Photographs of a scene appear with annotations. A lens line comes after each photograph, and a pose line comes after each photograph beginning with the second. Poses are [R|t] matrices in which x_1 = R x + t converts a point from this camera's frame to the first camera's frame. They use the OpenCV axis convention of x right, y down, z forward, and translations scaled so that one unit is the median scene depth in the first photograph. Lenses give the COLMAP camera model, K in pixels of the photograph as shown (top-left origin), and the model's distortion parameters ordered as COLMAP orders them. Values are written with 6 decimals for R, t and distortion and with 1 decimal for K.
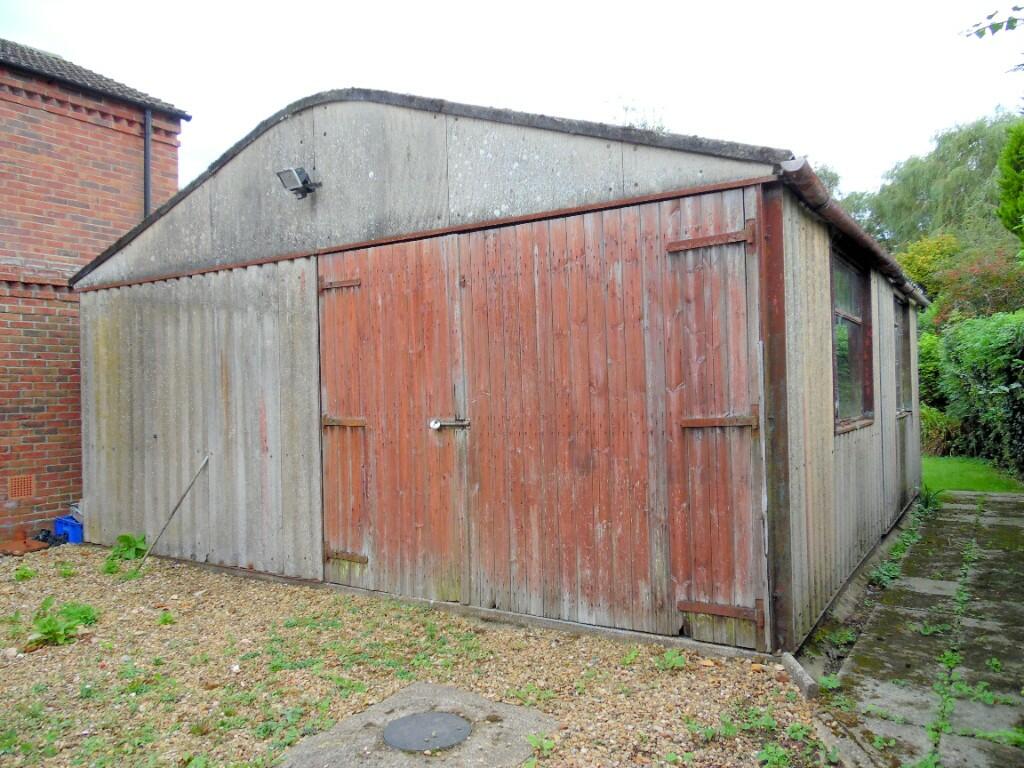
lens RADIAL K [[765.6, 0, 511.1], [0, 765.6, 381.3], [0, 0, 1]] dist [0.002734, 0.008154]
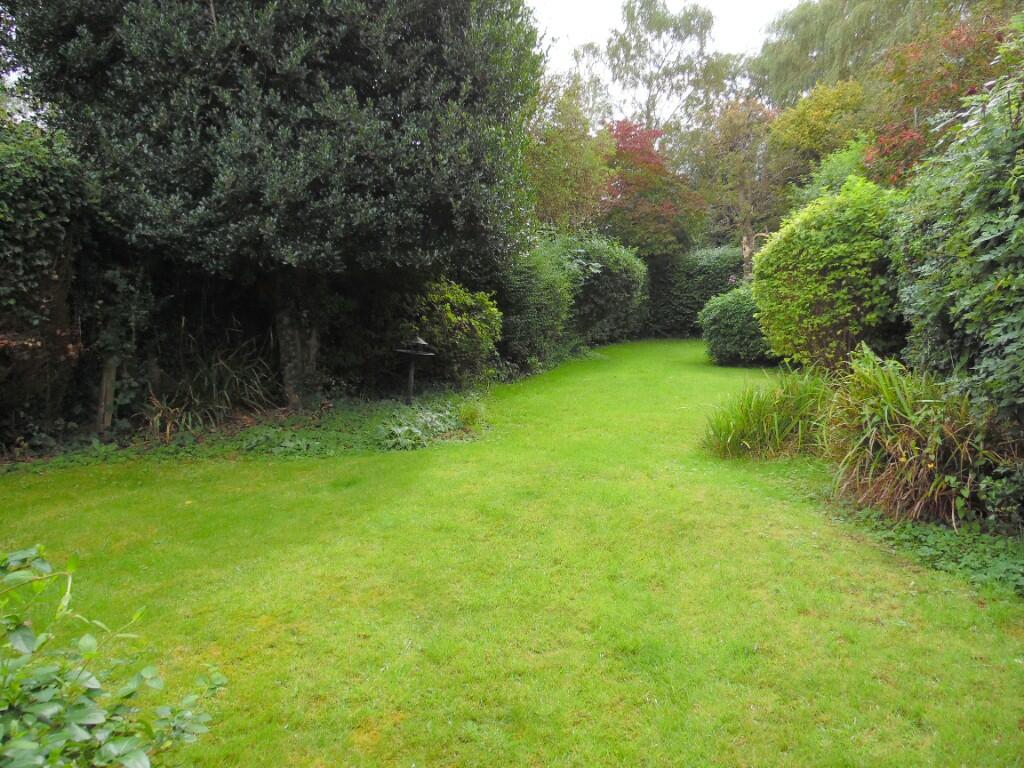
lens RADIAL K [[765.6, 0, 514.1], [0, 765.6, 382.5], [0, 0, 1]] dist [0.002734, 0.008154]
pose [[0.989130, -0.013941, 0.146379, 0.290076], [-0.003480, 0.992997, 0.118085, 0.003819], [-0.147000, -0.117311, 0.982155, 0.598080]]
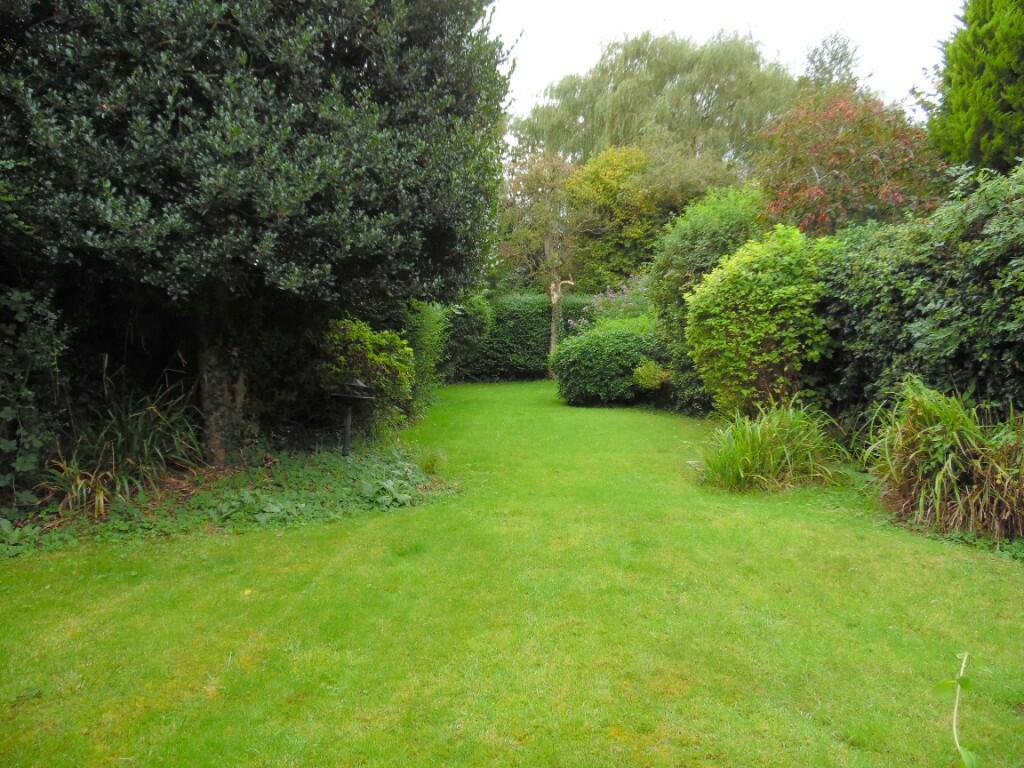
lens RADIAL K [[765.6, 0, 512.1], [0, 765.6, 387.5], [0, 0, 1]] dist [0.002734, 0.008154]
pose [[0.886763, -0.021437, 0.461727, 0.176963], [-0.008050, 0.998056, 0.061798, 0.010406], [-0.462155, -0.058518, 0.884867, 0.668232]]
